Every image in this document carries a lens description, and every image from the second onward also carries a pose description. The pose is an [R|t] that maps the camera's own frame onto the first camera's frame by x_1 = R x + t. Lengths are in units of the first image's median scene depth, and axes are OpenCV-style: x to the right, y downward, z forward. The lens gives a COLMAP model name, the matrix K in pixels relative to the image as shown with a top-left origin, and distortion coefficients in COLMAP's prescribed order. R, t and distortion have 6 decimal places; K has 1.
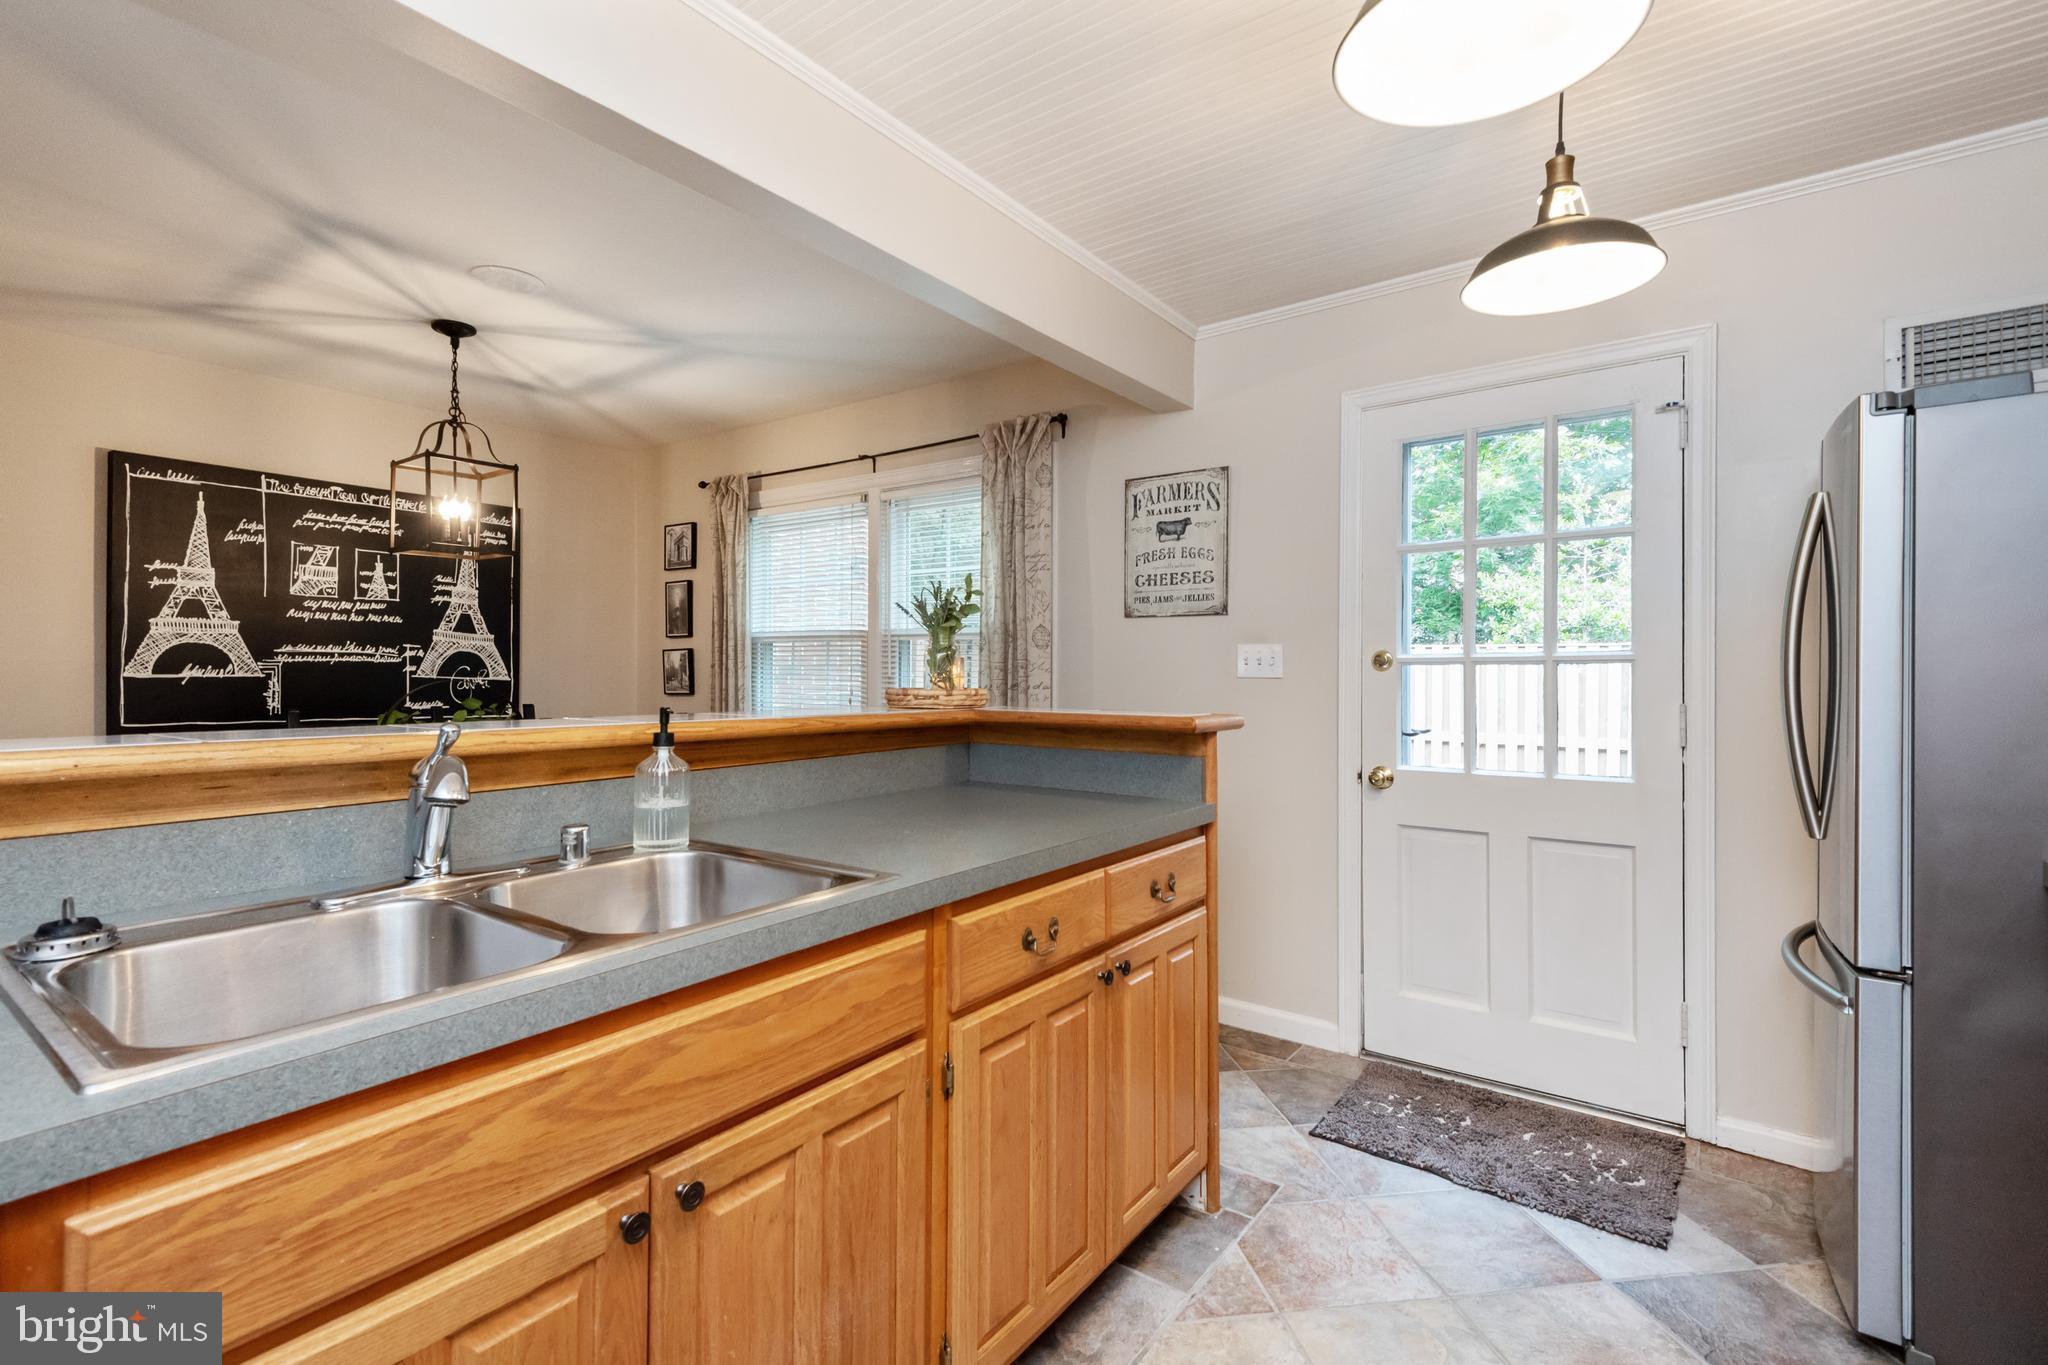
lens RADIAL K [[929.5, 0, 1025.1], [0, 929.5, 675.6], [0, 0, 1]] dist [0.028252, -0.012031]
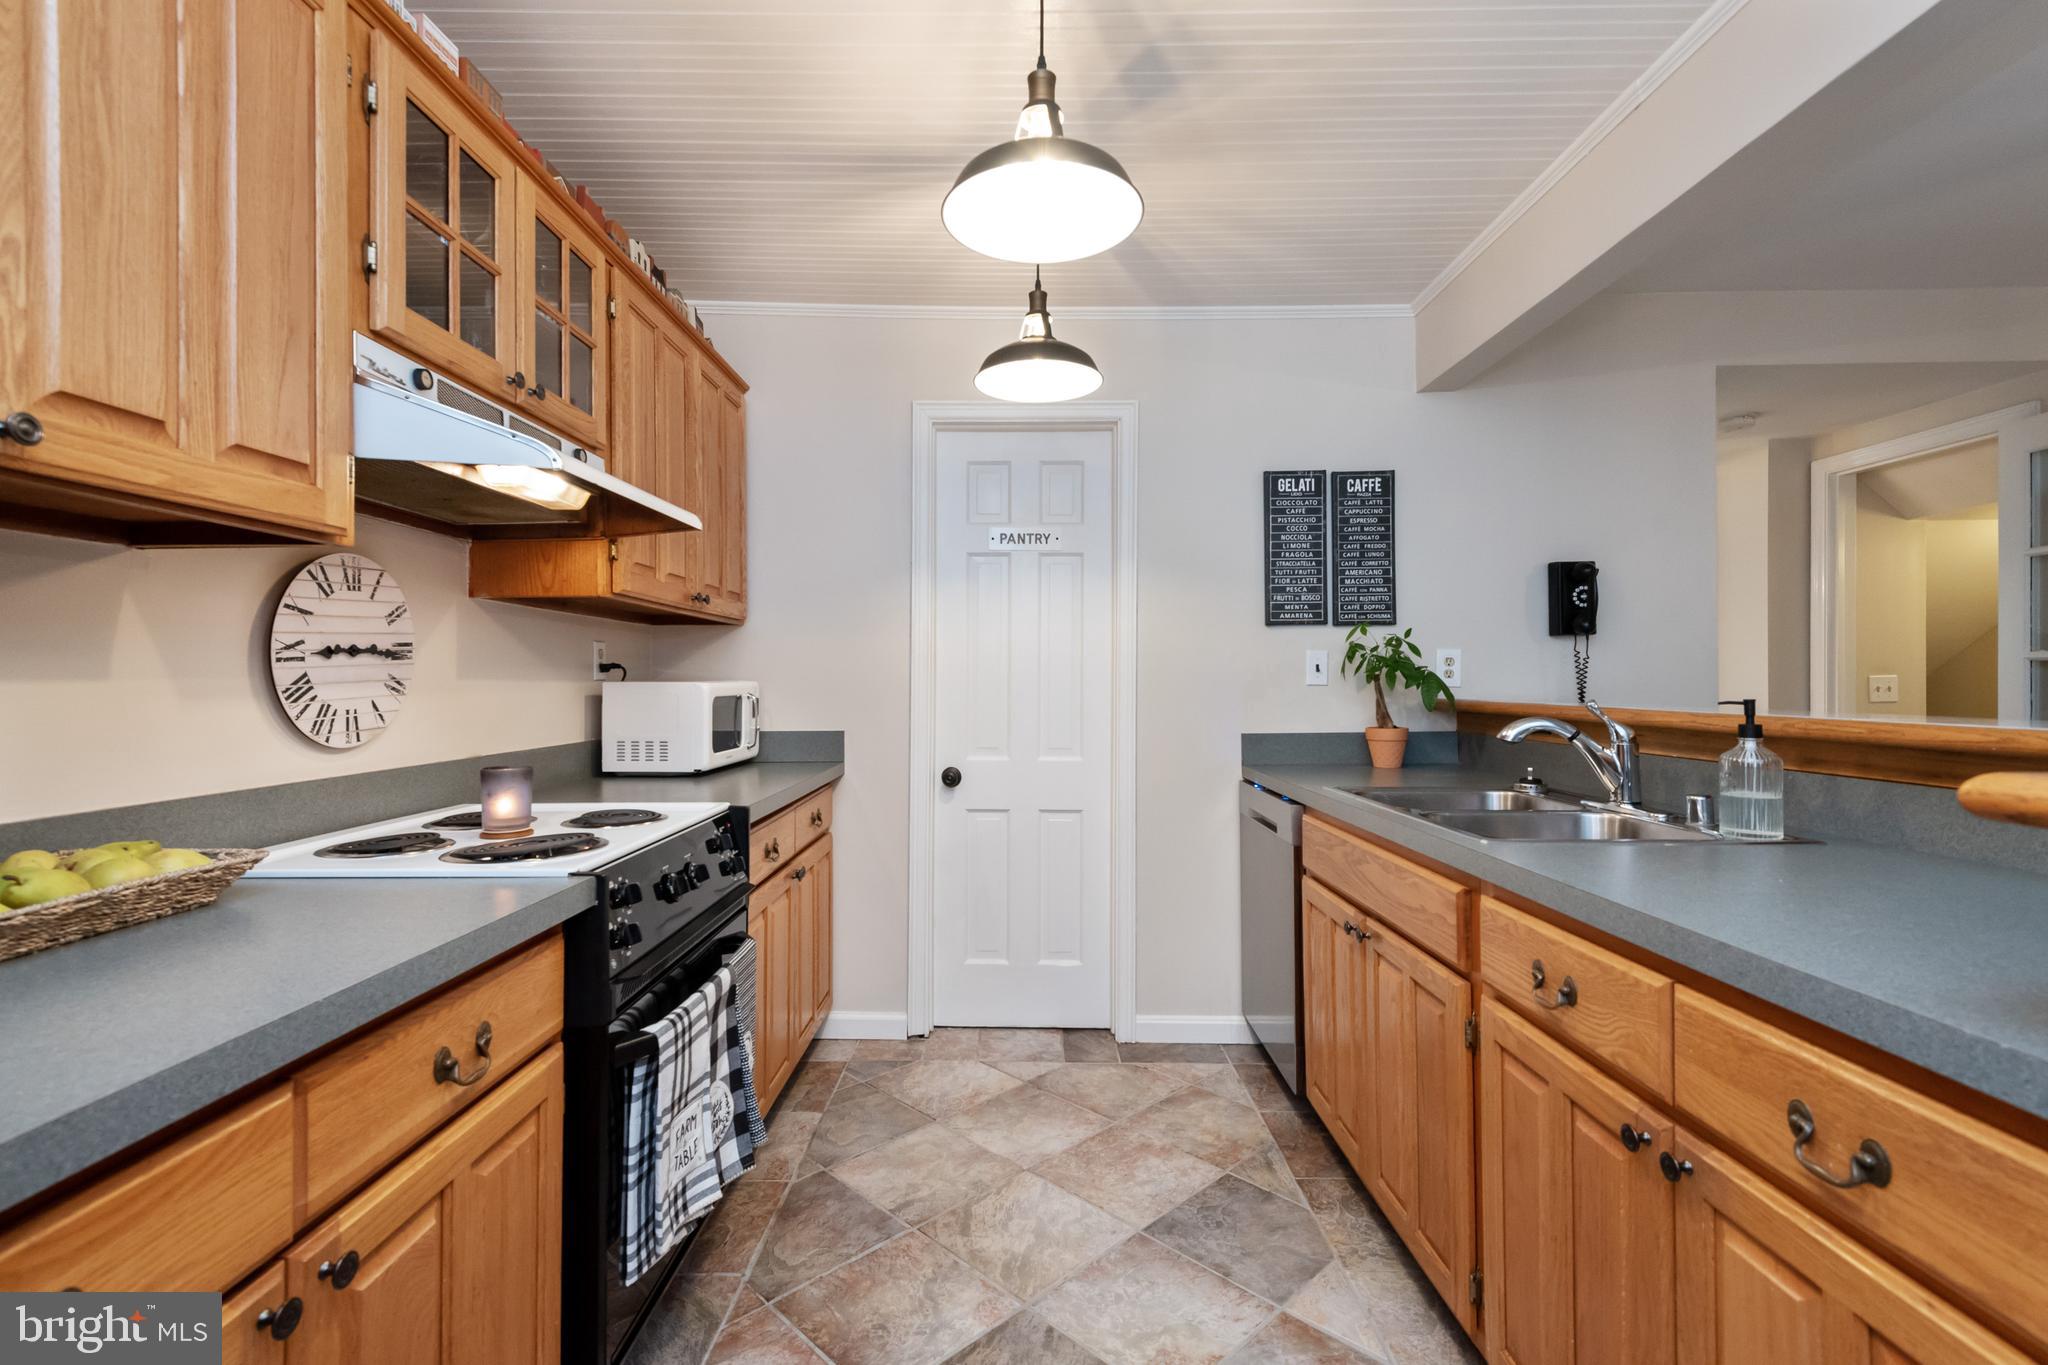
lens RADIAL K [[929.5, 0, 1012.4], [0, 929.5, 673.9], [0, 0, 1]] dist [0.028252, -0.012031]
pose [[-0.812749, -0.007361, -0.582568, 0.410695], [-0.003433, 0.999963, -0.007846, 0.008534], [0.582604, -0.004377, -0.812744, 0.654161]]
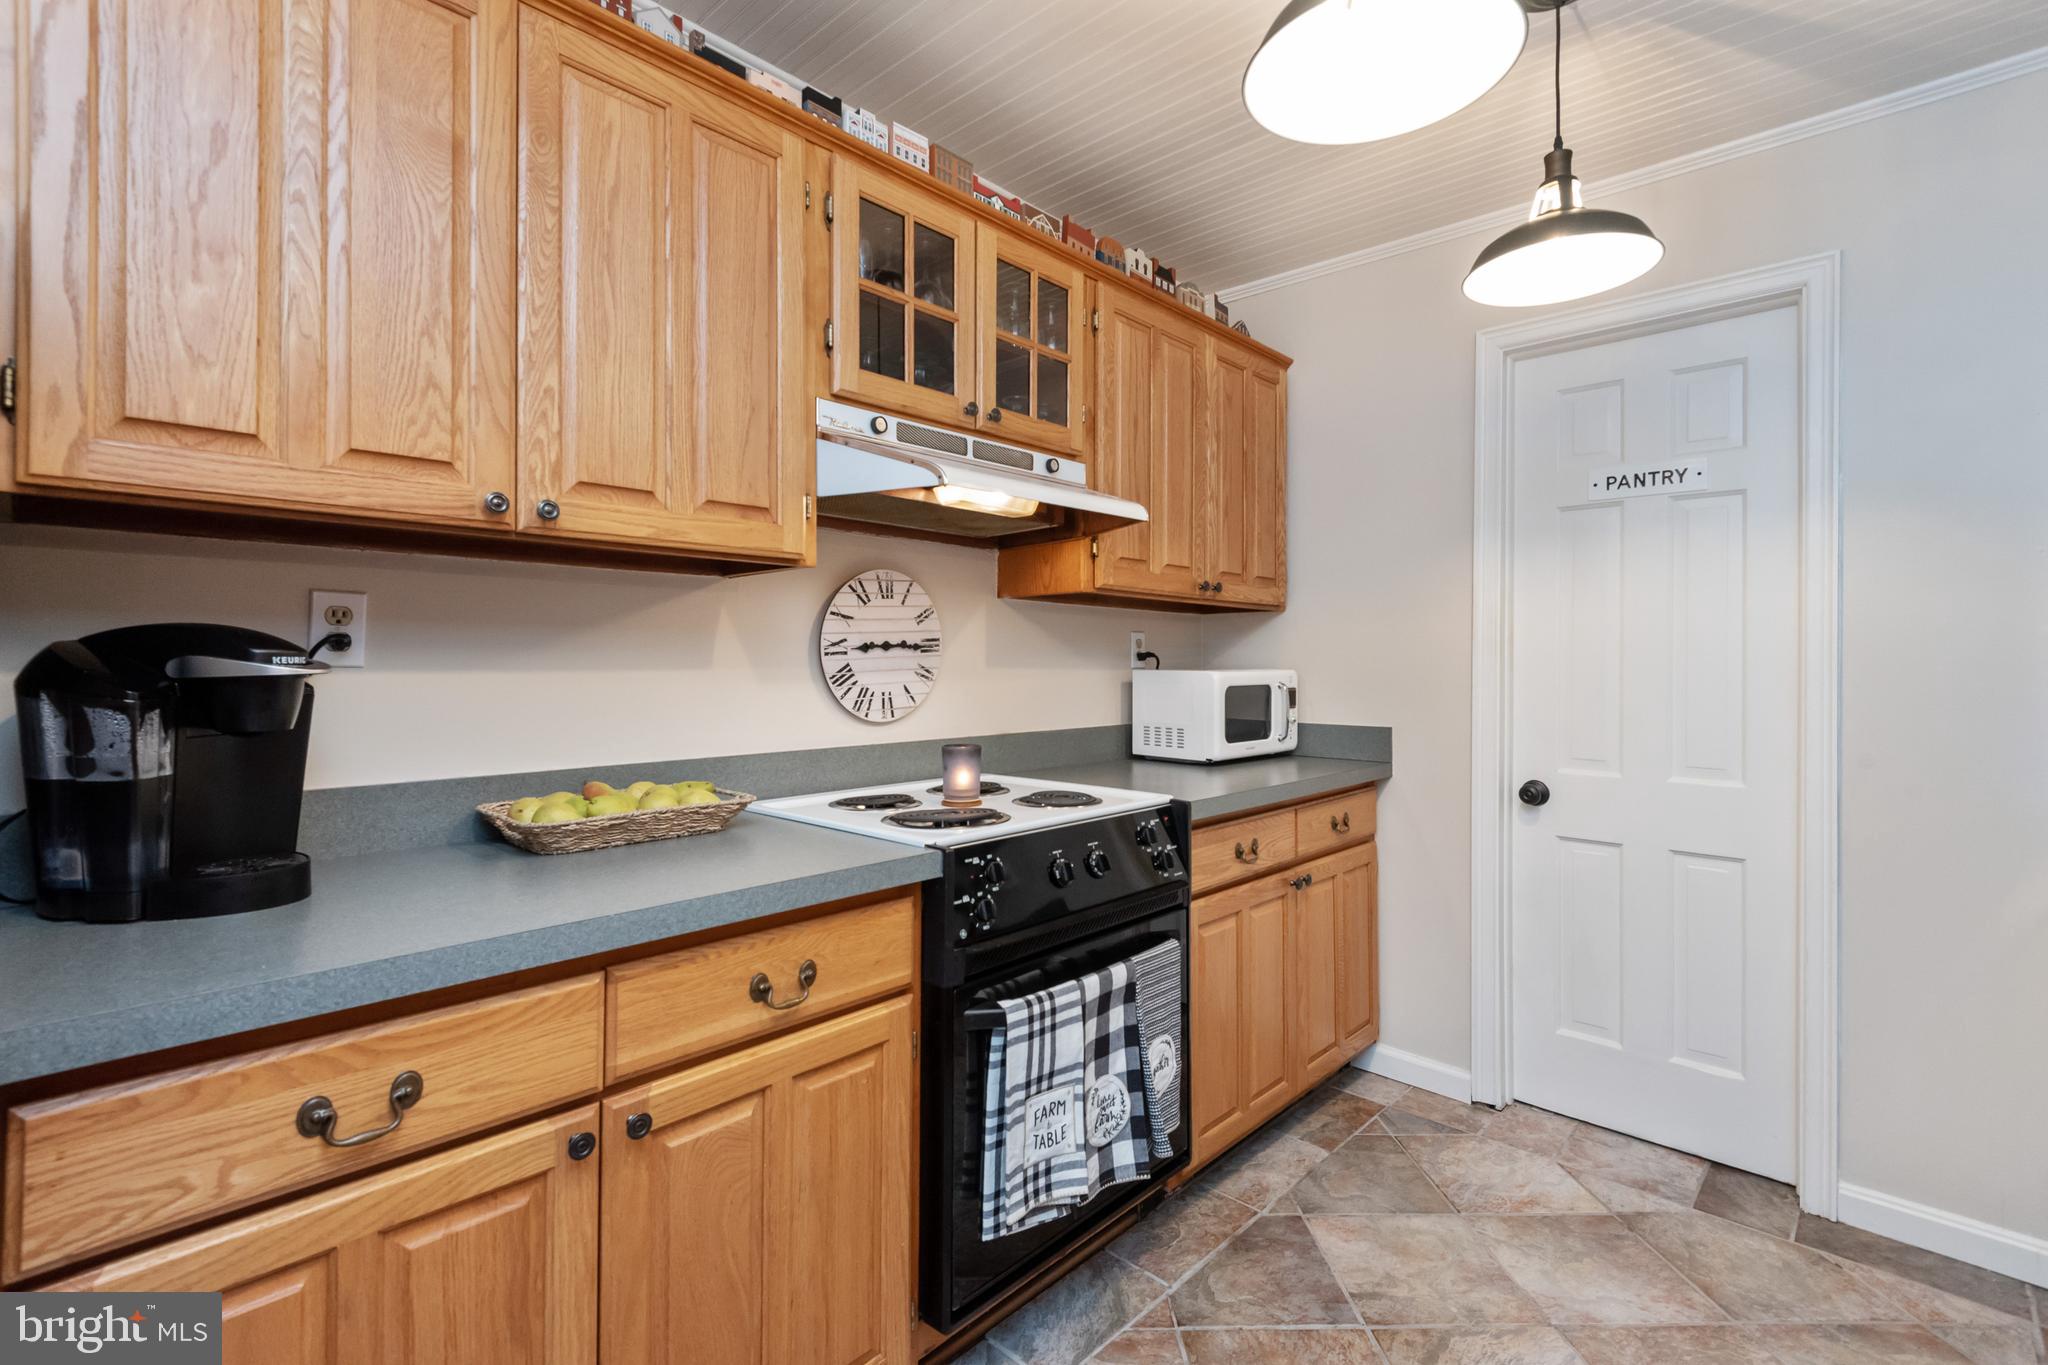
lens RADIAL K [[929.5, 0, 1018.1], [0, 929.5, 655.8], [0, 0, 1]] dist [0.028252, -0.012031]
pose [[-0.991994, -0.005127, 0.126178, 0.231818], [-0.006032, 0.999959, -0.006797, 0.003650], [-0.126138, -0.007504, -0.991984, 0.654637]]
